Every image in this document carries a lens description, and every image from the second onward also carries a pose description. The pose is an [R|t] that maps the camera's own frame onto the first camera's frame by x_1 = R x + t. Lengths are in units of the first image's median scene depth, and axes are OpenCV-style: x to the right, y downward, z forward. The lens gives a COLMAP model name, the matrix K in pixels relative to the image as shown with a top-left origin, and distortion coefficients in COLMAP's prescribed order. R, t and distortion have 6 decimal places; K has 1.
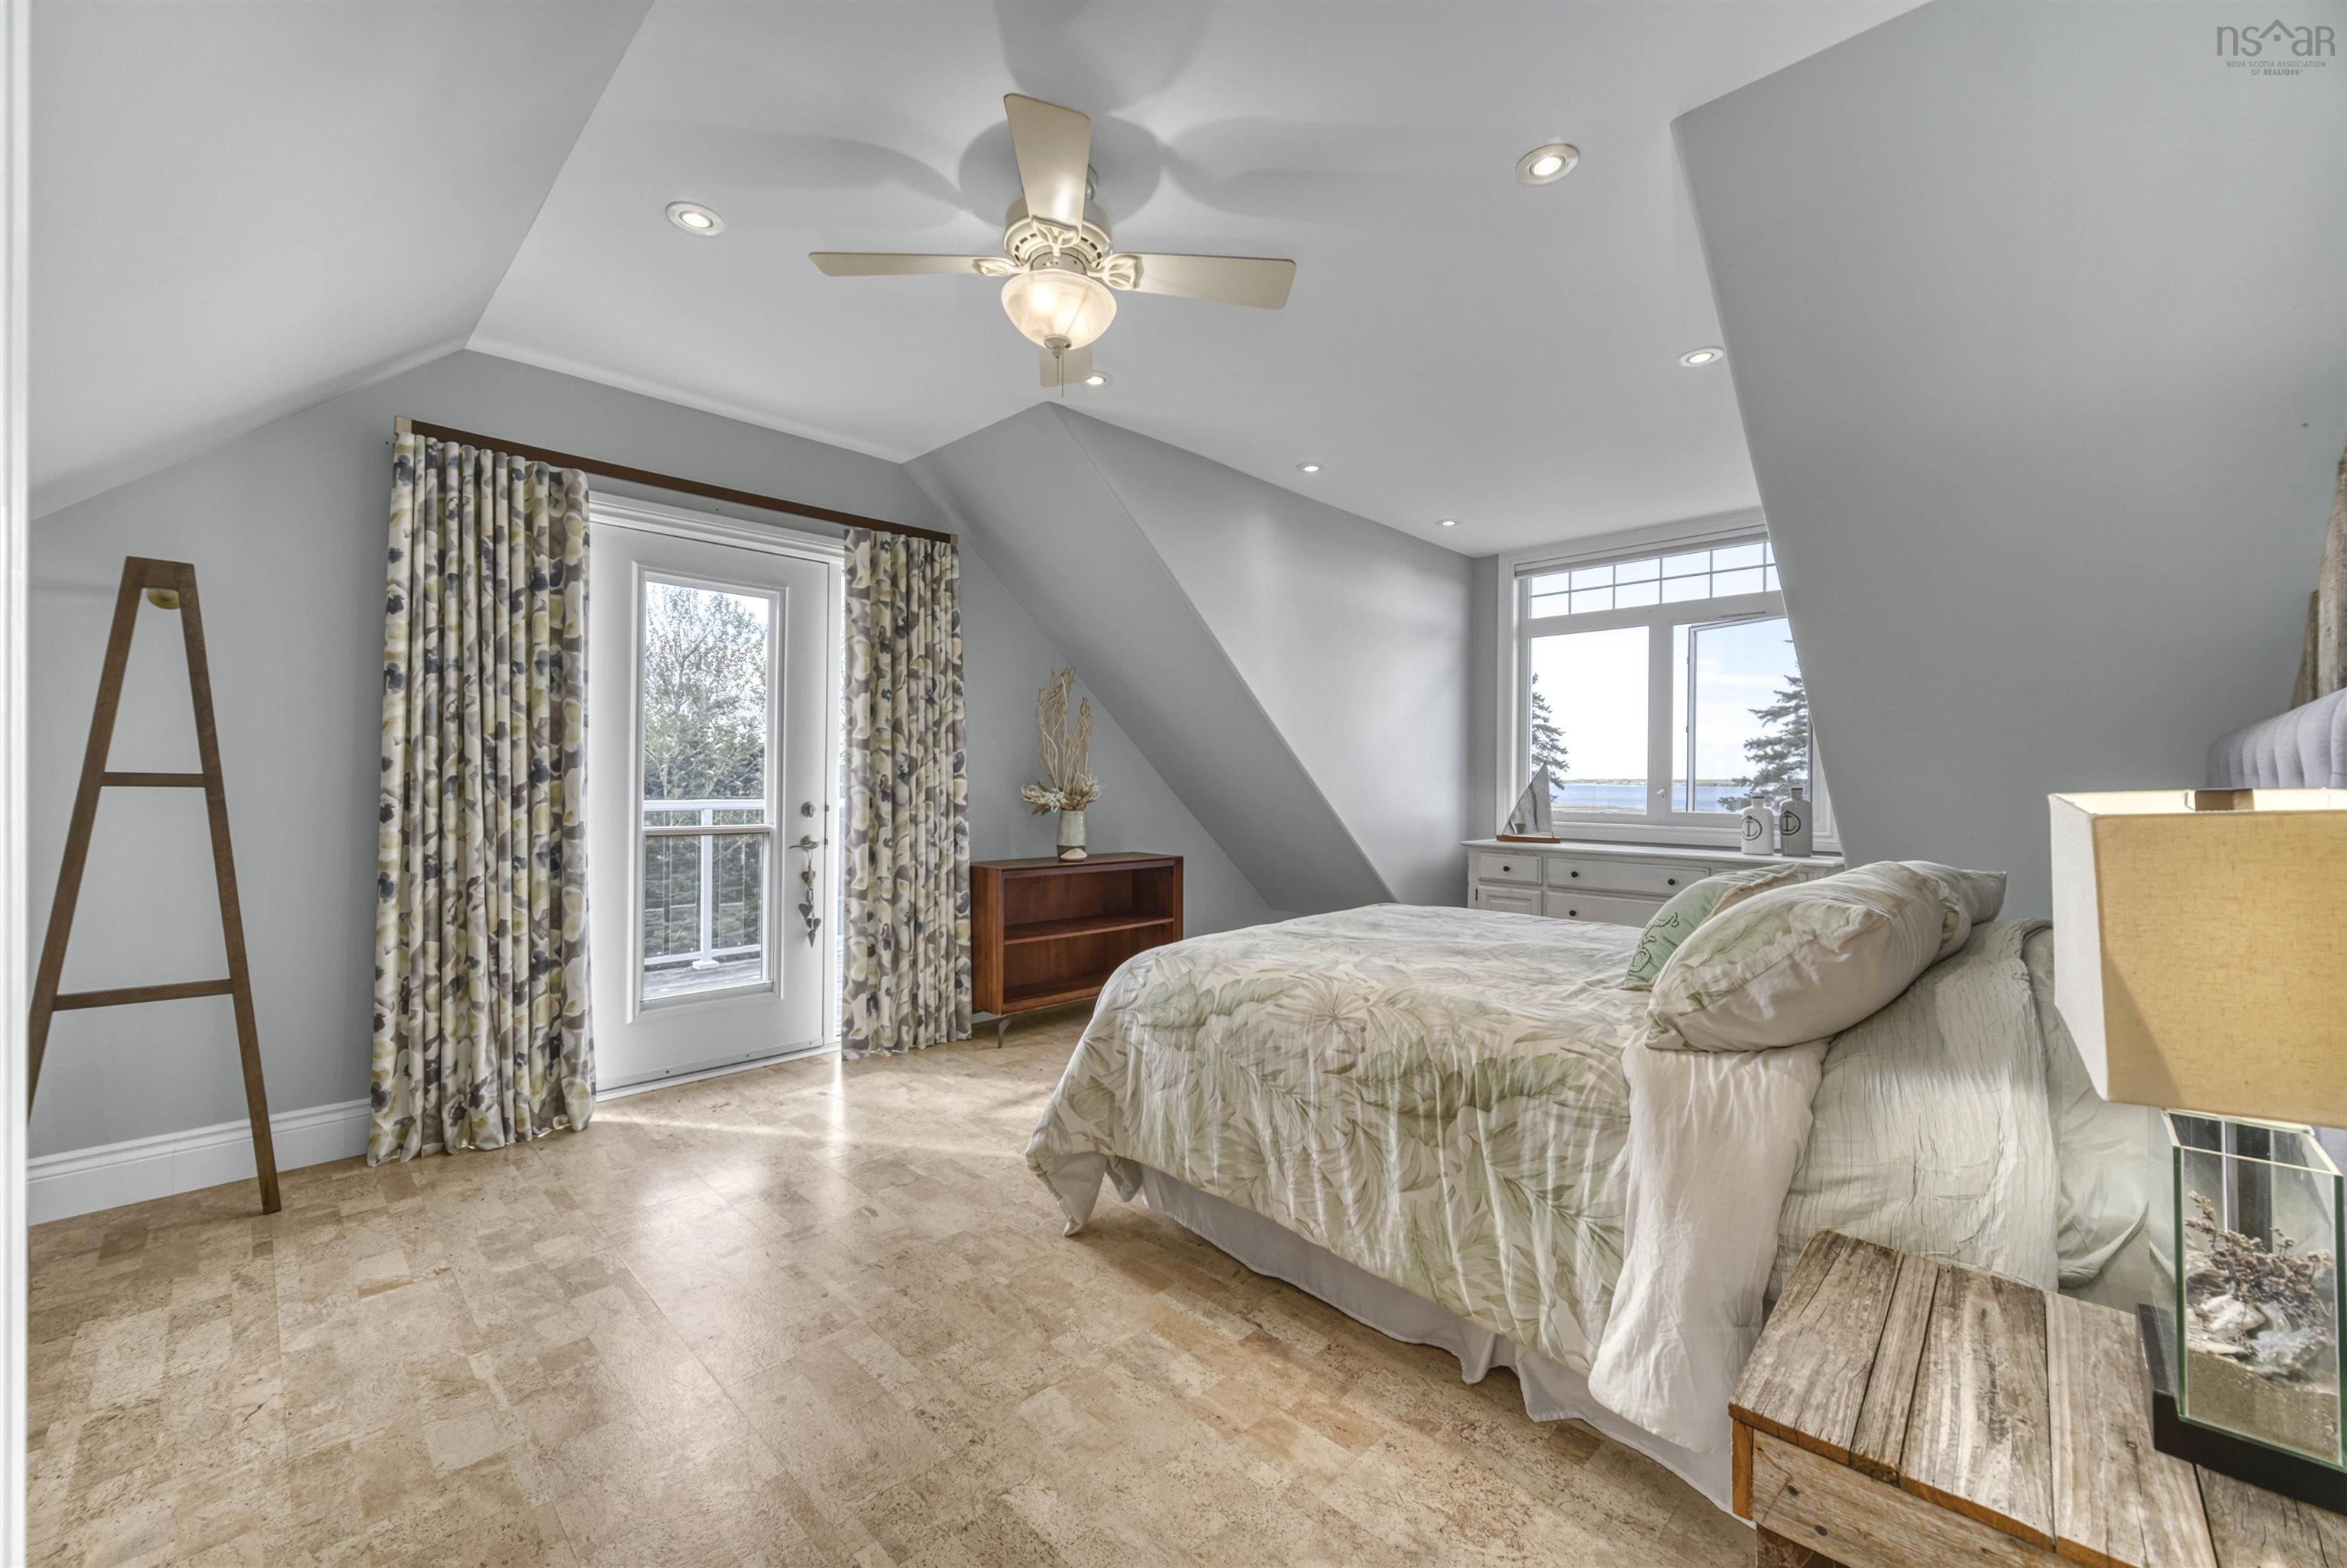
lens RADIAL K [[924.5, 0, 1169.5], [0, 924.5, 785.0], [0, 0, 1]] dist [-0.004798, -0.000243]
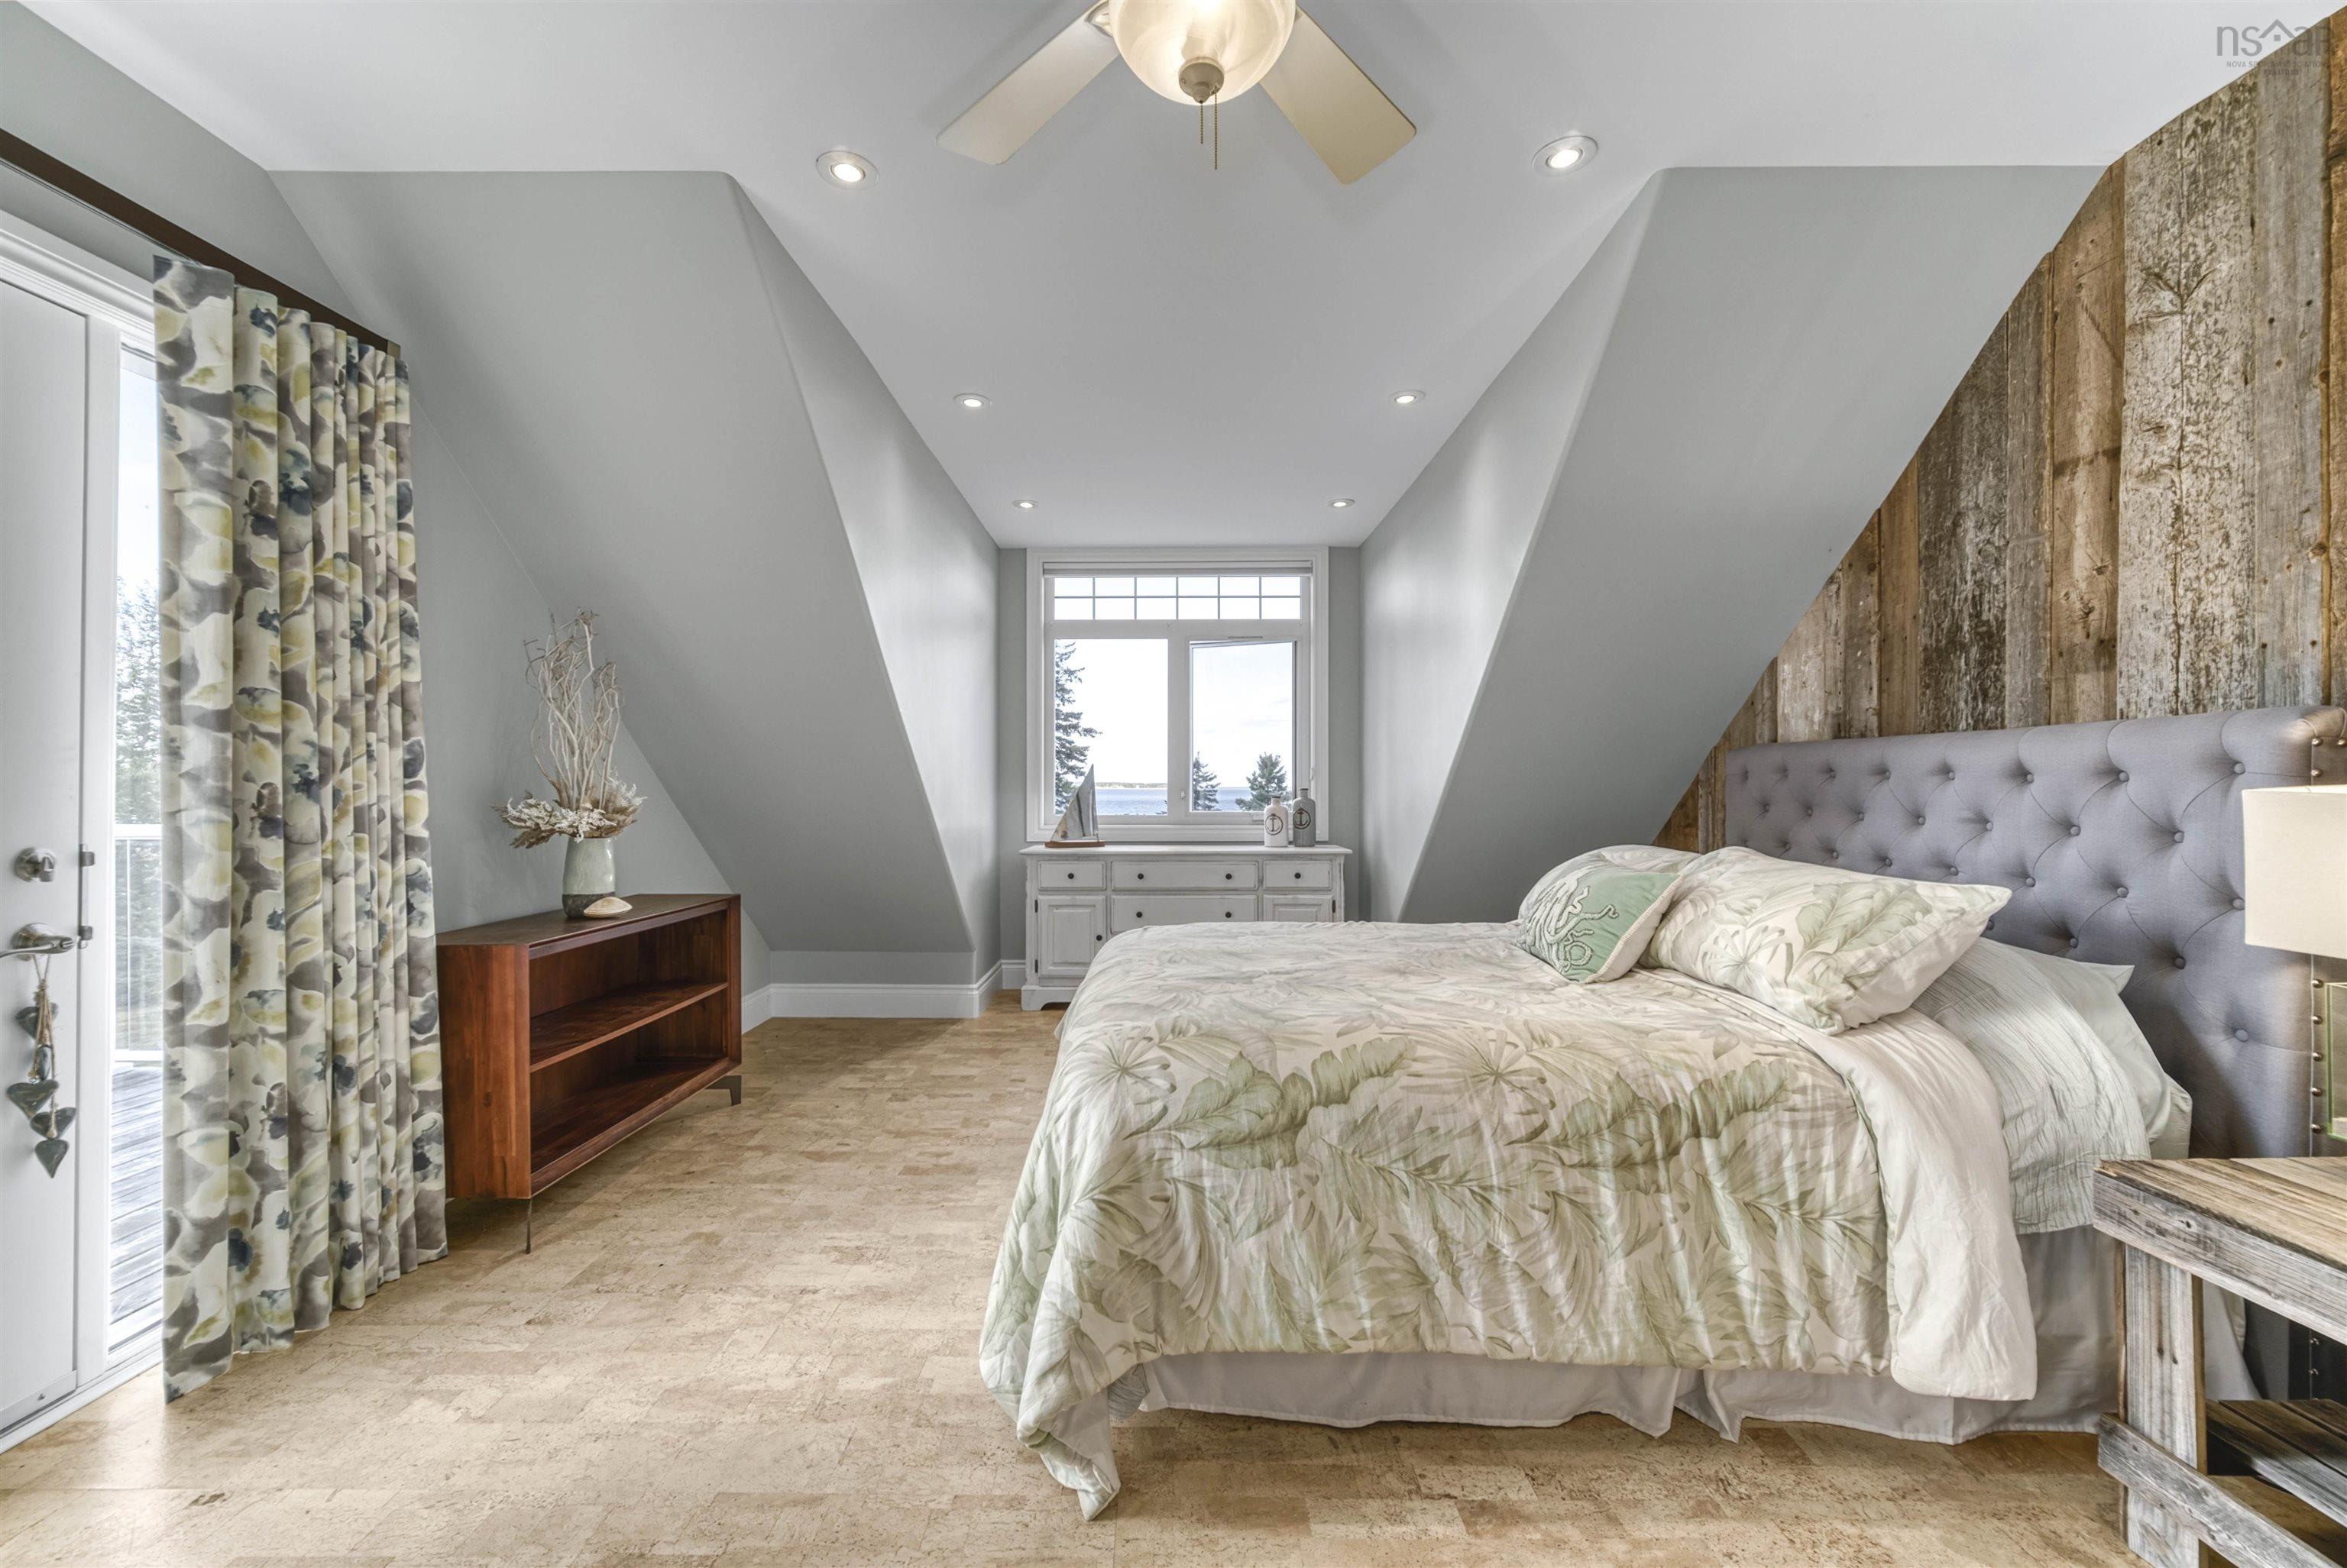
lens RADIAL K [[924.5, 0, 1169.5], [0, 924.5, 785.0], [0, 0, 1]] dist [-0.004798, -0.000243]
pose [[0.715706, -0.009016, 0.698343, -0.309883], [0.011910, 0.999929, 0.000704, -0.004993], [-0.698300, 0.007813, 0.715763, 0.315416]]
